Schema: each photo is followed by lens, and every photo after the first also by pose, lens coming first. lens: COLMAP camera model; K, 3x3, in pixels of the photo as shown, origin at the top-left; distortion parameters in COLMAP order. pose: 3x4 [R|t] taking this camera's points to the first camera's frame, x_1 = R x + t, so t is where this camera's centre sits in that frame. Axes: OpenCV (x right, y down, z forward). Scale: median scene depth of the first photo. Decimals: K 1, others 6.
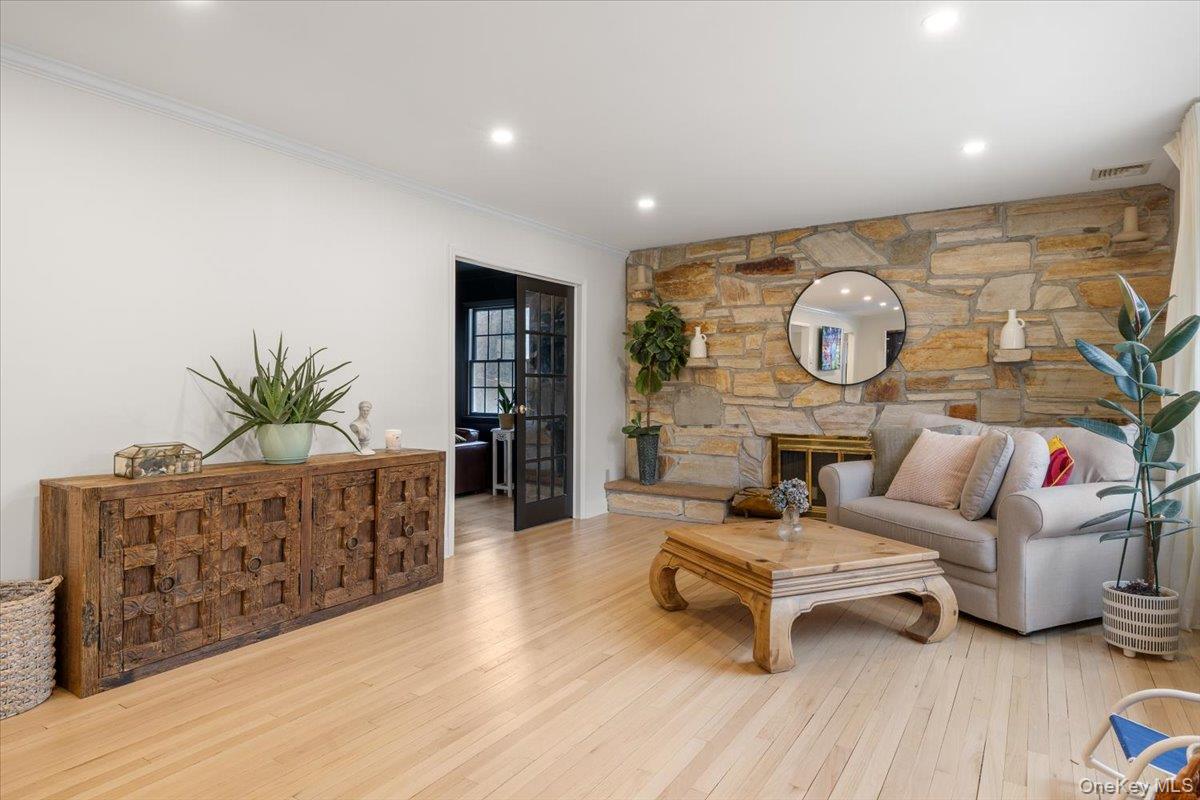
lens RADIAL K [[686.2, 0, 598.0], [0, 686.2, 378.5], [0, 0, 1]] dist [0.005180, -0.002466]
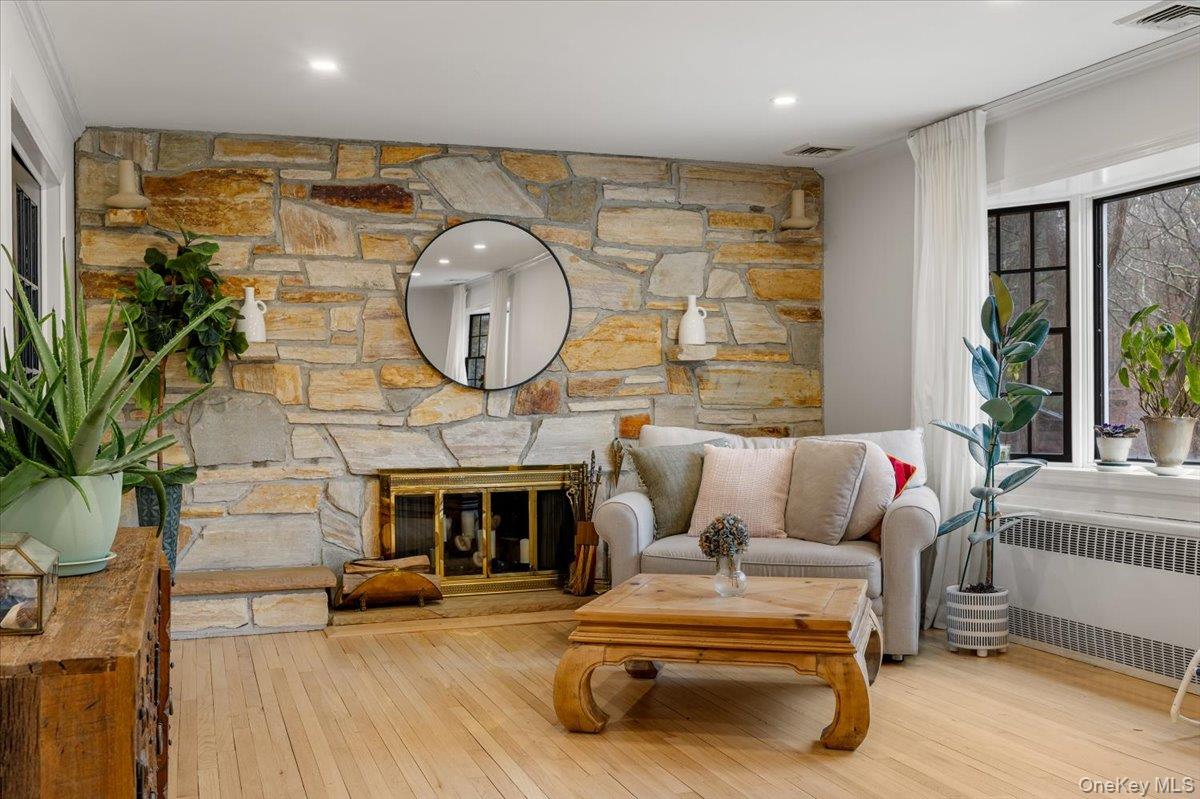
lens RADIAL K [[1196.7, 0, 599.7], [0, 1196.7, 402.7], [0, 0, 1]] dist [-0.008276, 0.000000]
pose [[0.619116, -0.007162, 0.785267, -0.491836], [-0.001033, 0.999950, 0.009934, 0.009845], [-0.785299, -0.006962, 0.619078, 0.191298]]
